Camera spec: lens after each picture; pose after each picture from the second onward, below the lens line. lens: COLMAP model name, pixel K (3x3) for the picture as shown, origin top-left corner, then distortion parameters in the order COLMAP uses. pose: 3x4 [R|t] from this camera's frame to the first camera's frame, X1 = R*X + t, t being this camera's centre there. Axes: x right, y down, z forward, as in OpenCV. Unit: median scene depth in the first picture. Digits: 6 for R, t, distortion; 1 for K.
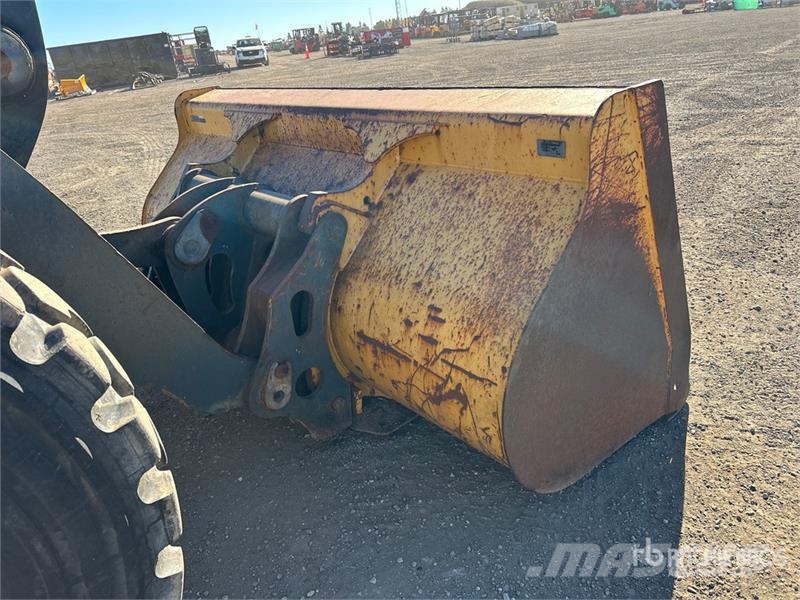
lens RADIAL K [[601.6, 0, 401.2], [0, 601.6, 301.2], [0, 0, 1]] dist [0.055130, -0.063109]
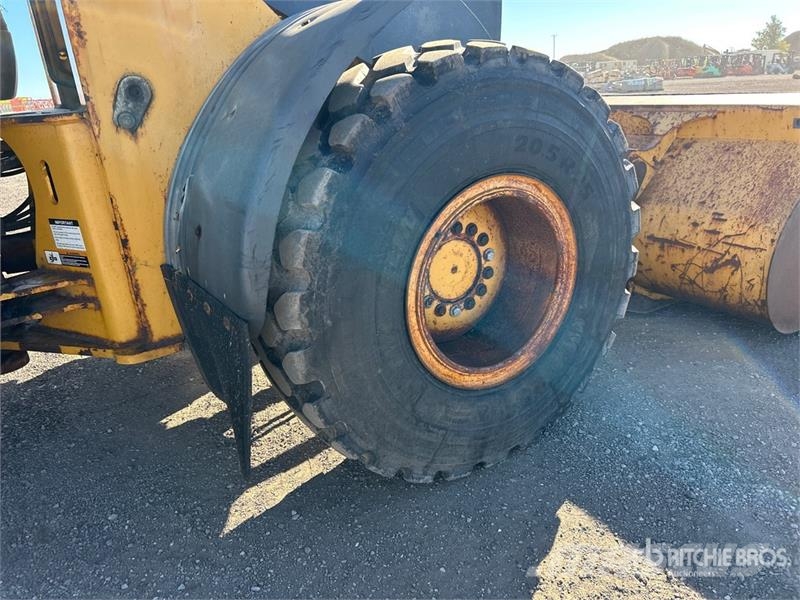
lens RADIAL K [[601.6, 0, 400.5], [0, 601.6, 301.5], [0, 0, 1]] dist [0.055130, -0.063109]
pose [[0.988633, 0.100879, -0.111480, -0.573501], [-0.107842, 0.992457, -0.058296, 0.424809], [0.104758, 0.069656, 0.992055, -0.723196]]
